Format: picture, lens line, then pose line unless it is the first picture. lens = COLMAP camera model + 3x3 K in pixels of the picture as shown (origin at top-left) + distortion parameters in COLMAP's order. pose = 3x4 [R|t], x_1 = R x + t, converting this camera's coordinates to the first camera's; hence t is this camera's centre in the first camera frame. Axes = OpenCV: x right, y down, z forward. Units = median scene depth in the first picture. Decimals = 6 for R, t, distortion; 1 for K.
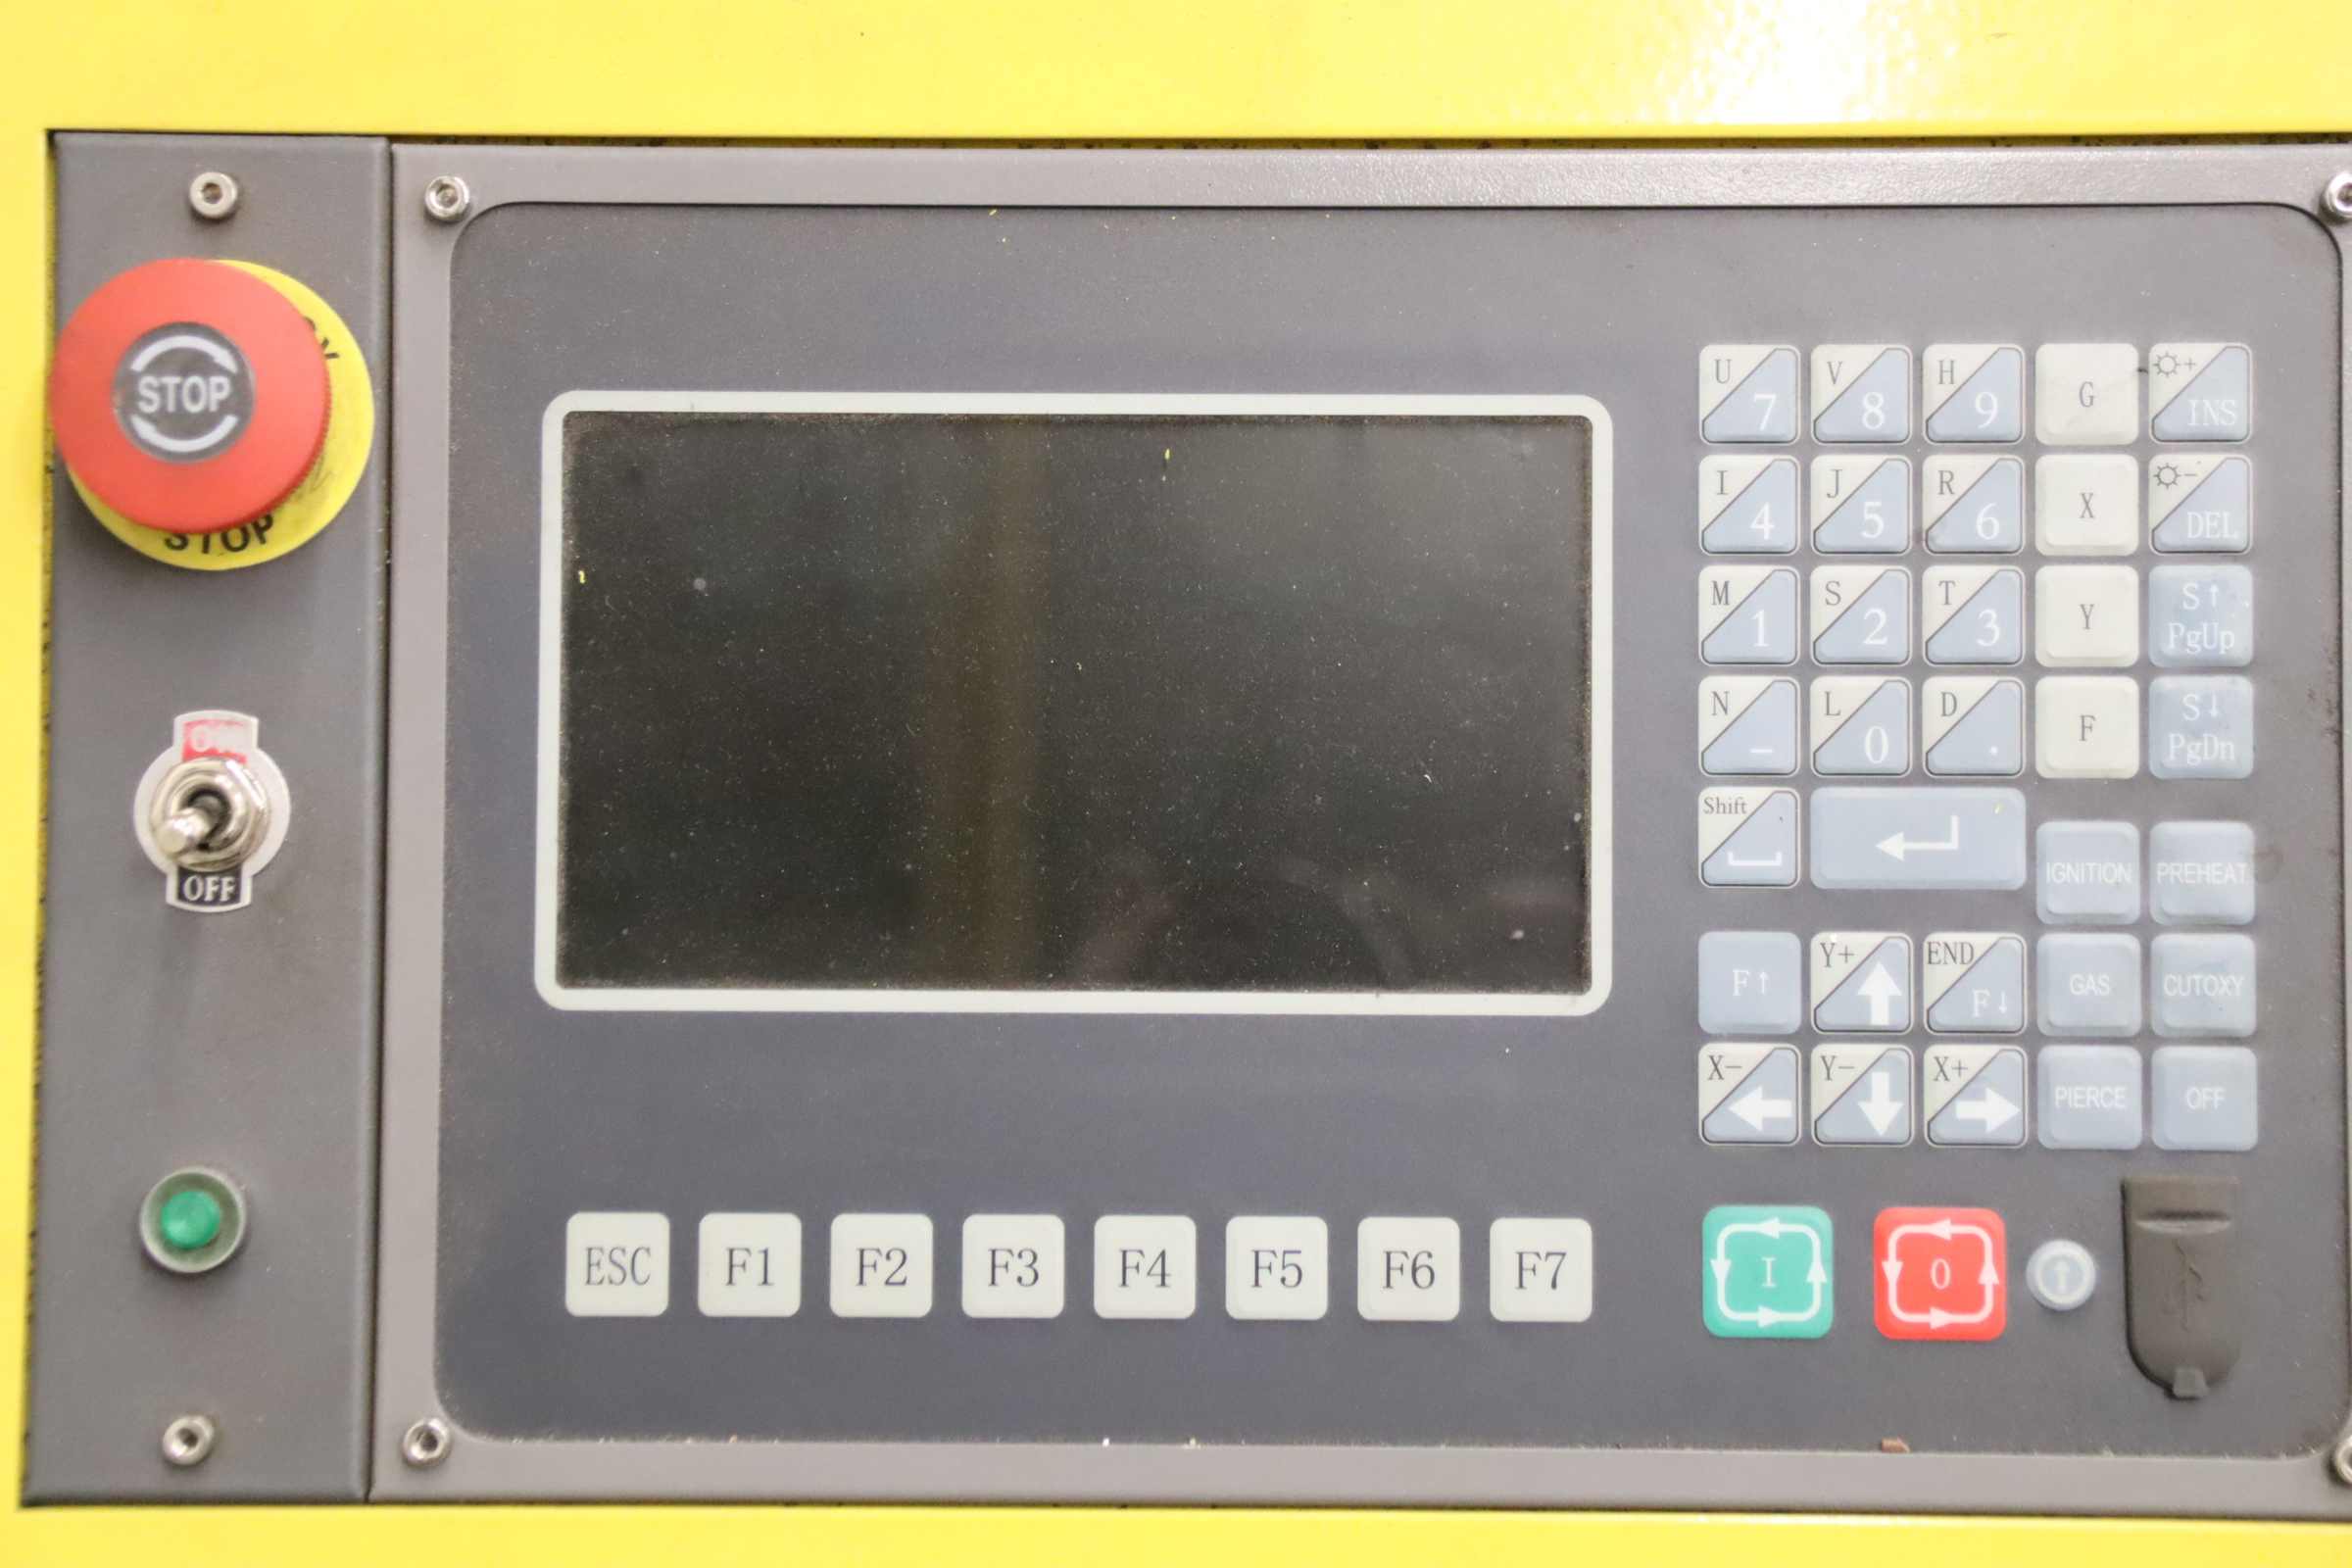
lens RADIAL K [[5217.0, 0, 1174.8], [0, 5217.0, 784.2], [0, 0, 1]] dist [0.172839, 0.000000]
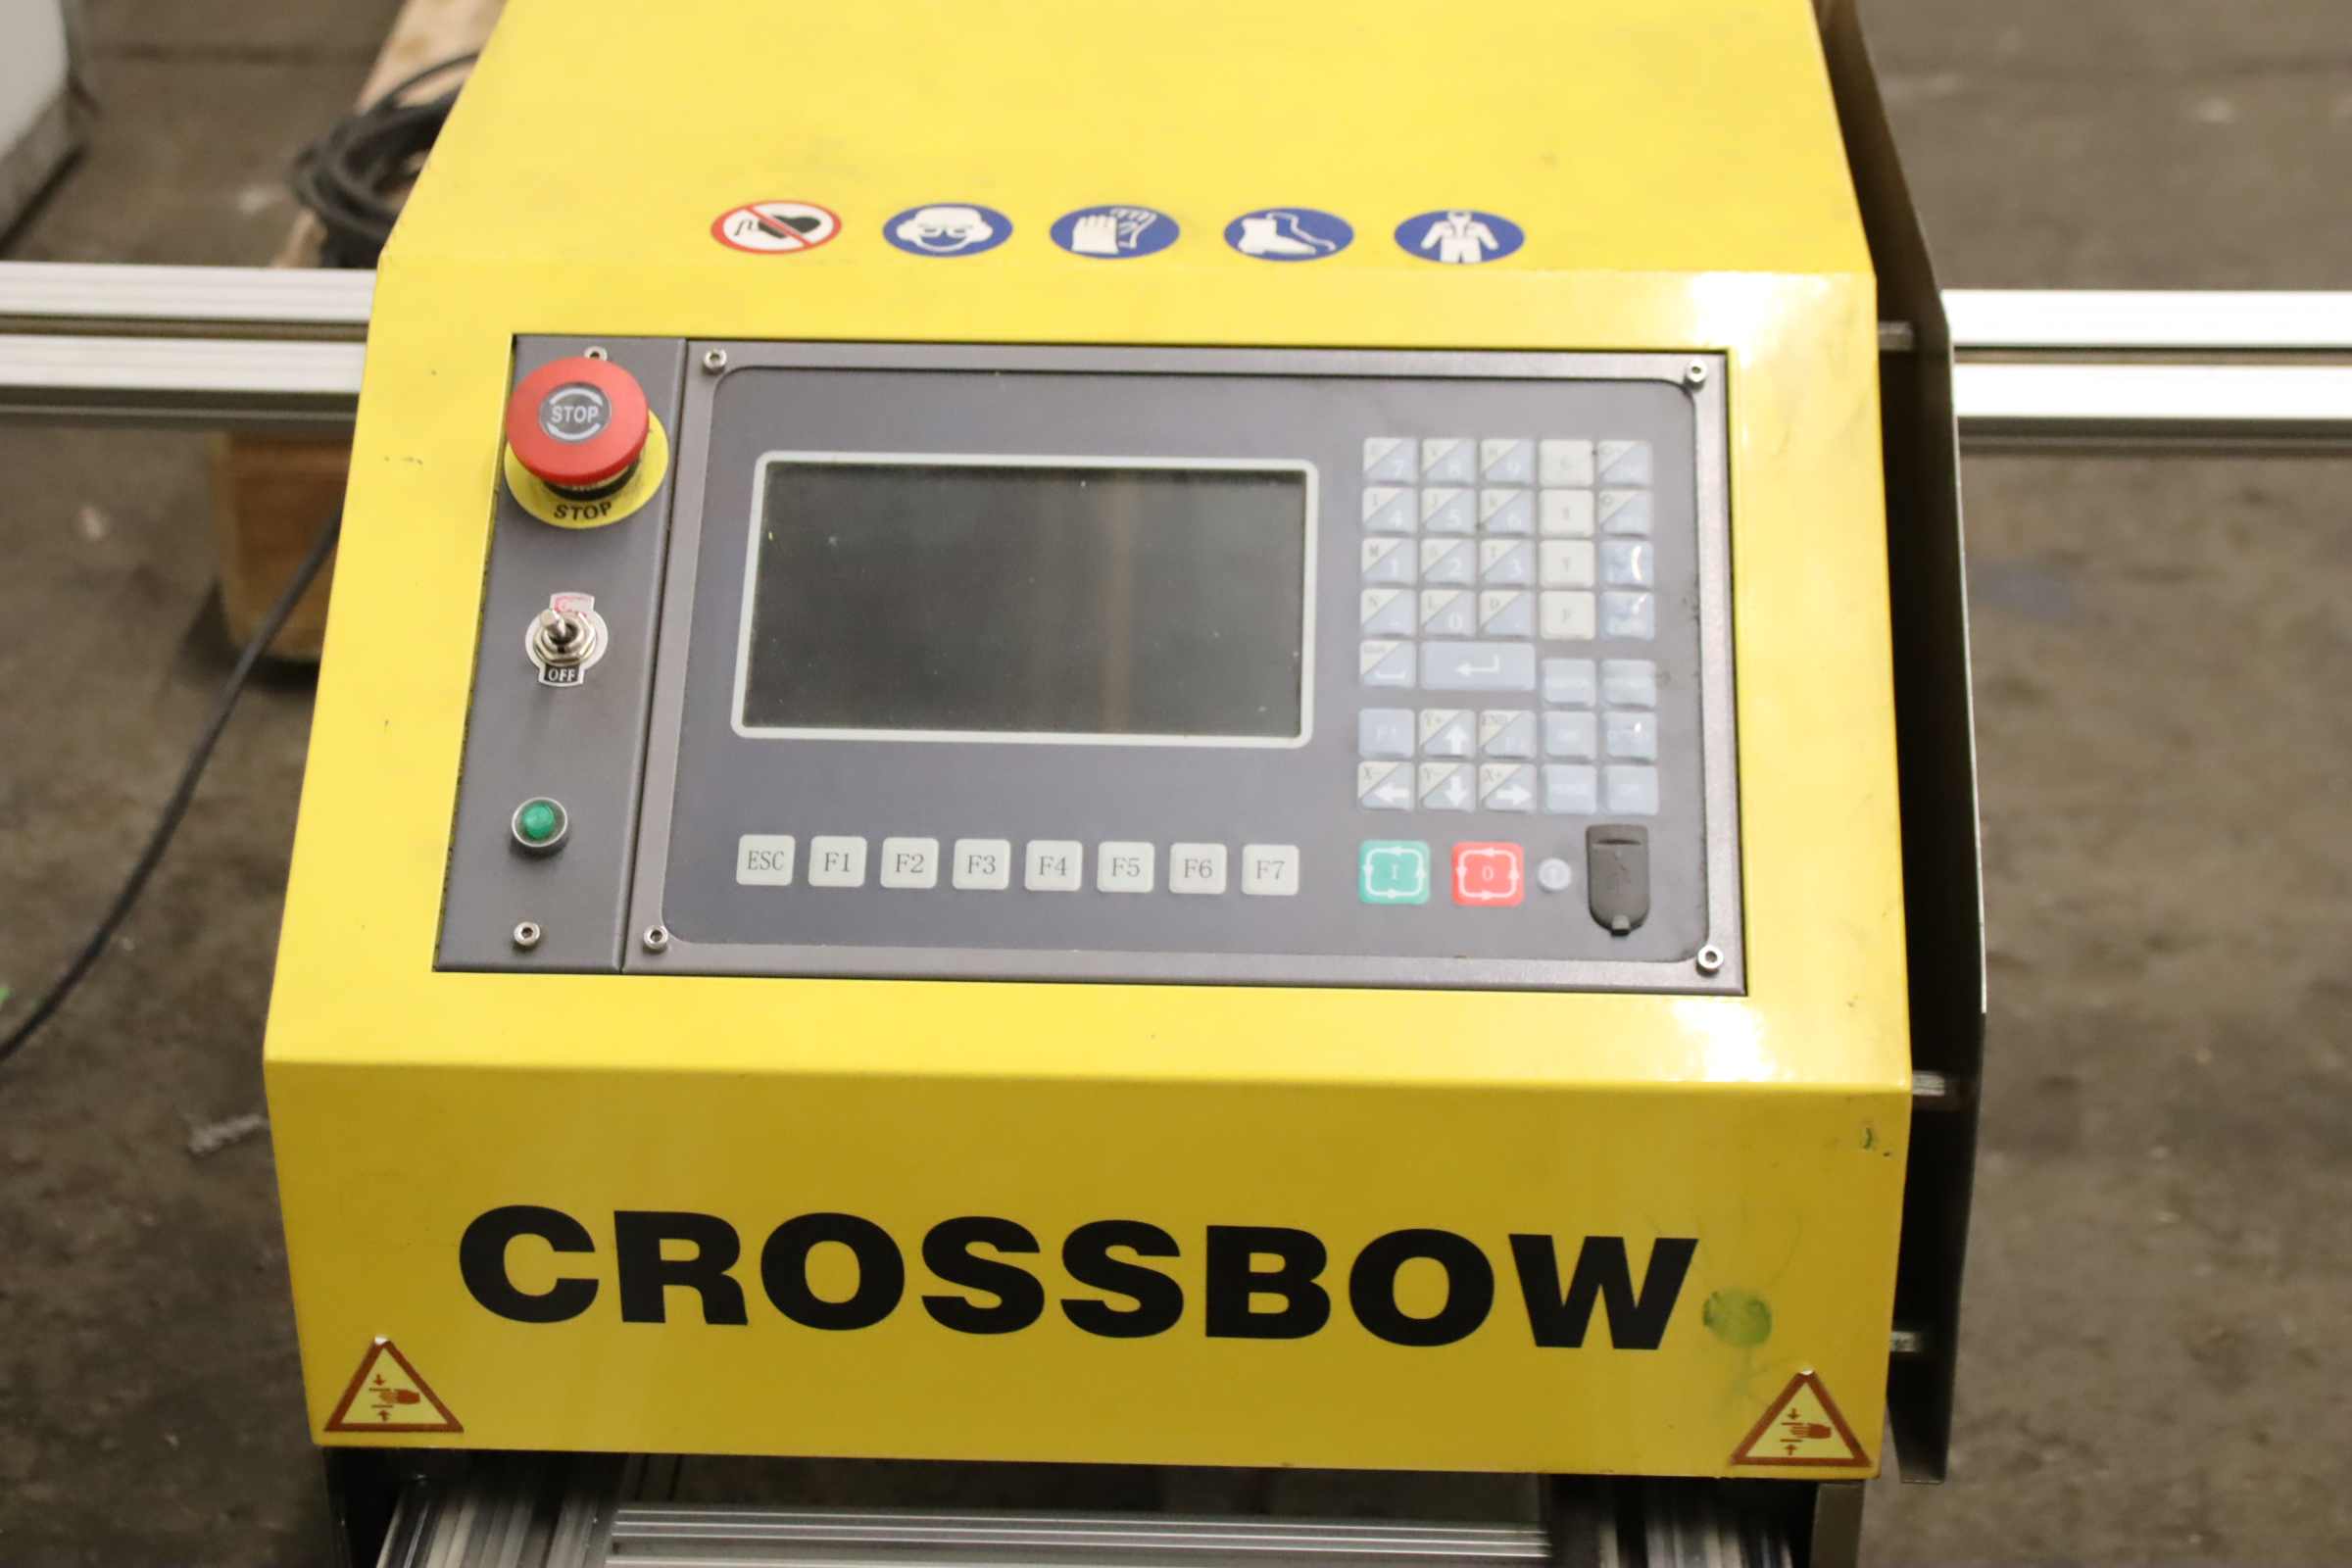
lens RADIAL K [[4501.6, 0, 1177.3], [0, 4501.6, 783.2], [0, 0, 1]] dist [-0.016807, 0.000000]
pose [[0.999574, 0.021849, -0.019342, 0.066959], [-0.027998, 0.904881, -0.424743, 0.730526], [0.008221, 0.425104, 0.905107, -0.431780]]
